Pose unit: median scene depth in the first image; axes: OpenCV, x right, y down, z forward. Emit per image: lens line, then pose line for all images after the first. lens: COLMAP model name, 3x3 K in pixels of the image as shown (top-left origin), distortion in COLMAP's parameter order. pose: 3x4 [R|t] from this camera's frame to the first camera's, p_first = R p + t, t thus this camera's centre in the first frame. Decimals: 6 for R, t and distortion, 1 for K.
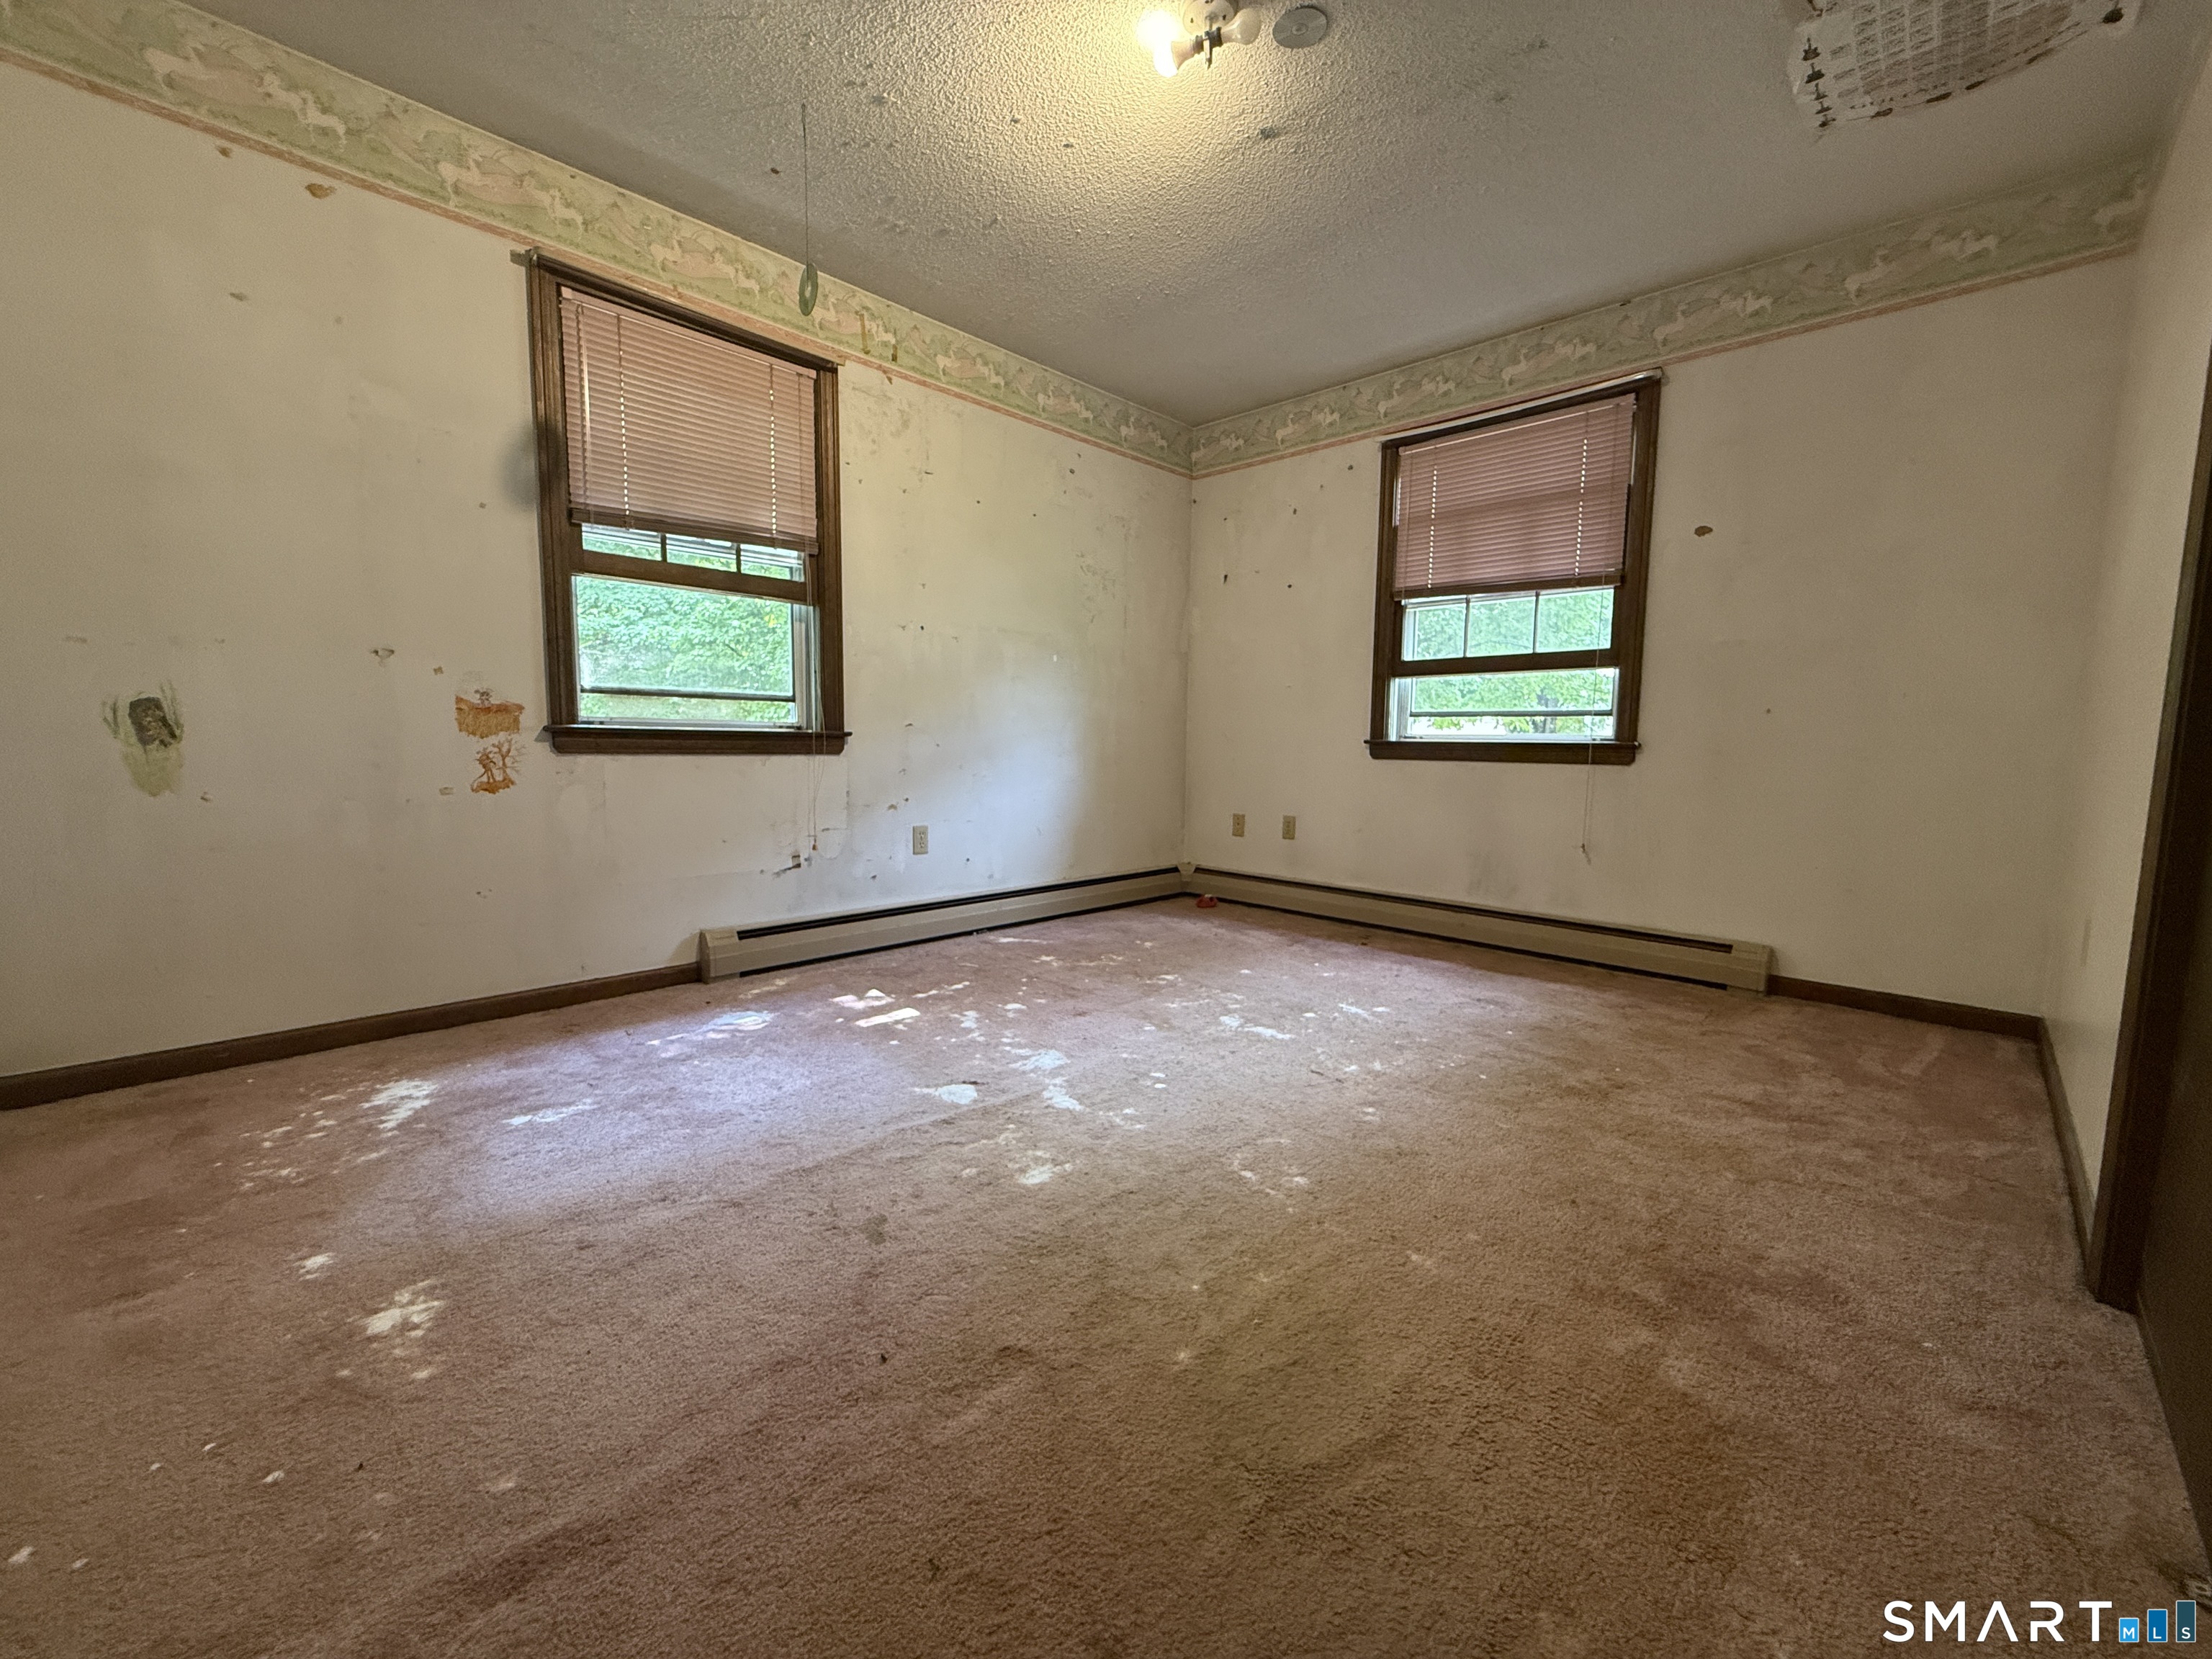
lens RADIAL K [[884.0, 0, 1104.5], [0, 884.0, 829.6], [0, 0, 1]] dist [0.002822, -0.000109]
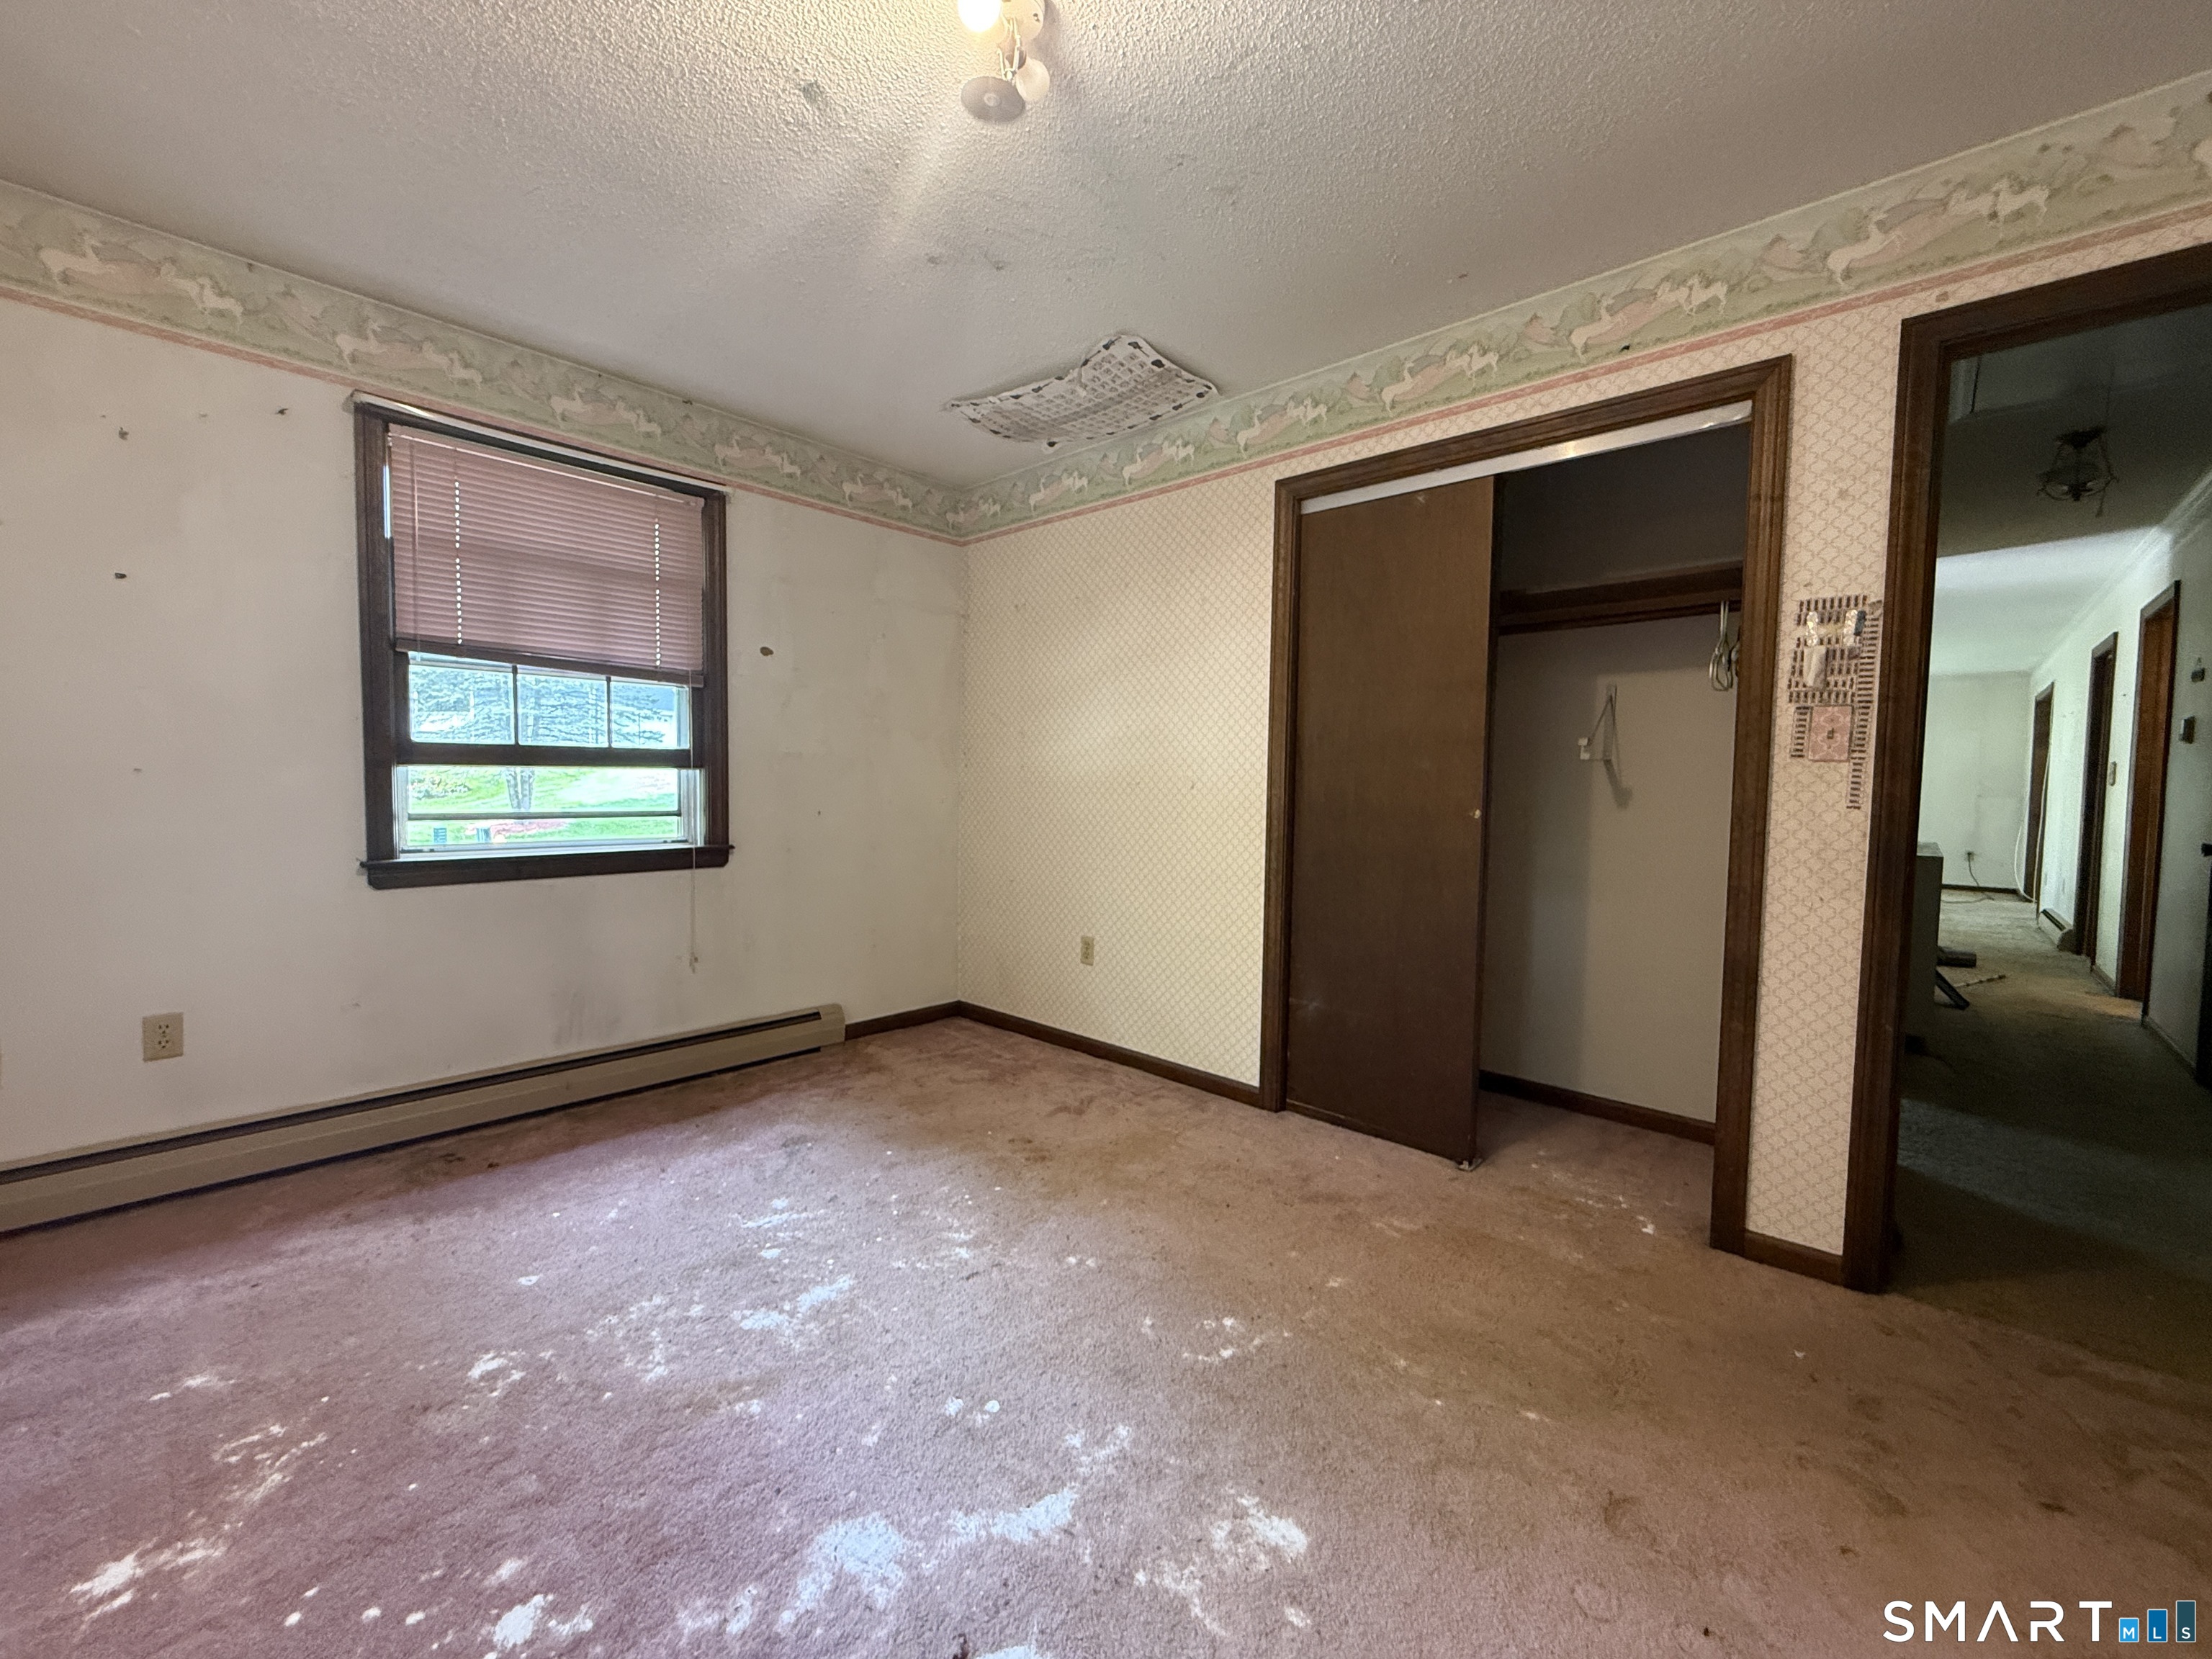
lens RADIAL K [[884.0, 0, 1098.1], [0, 884.0, 829.9], [0, 0, 1]] dist [0.002822, -0.000109]
pose [[-0.022089, -0.068860, 0.997382, -0.468177], [0.088289, 0.993593, 0.070554, -0.165773], [-0.995850, 0.089616, -0.015868, 0.656723]]
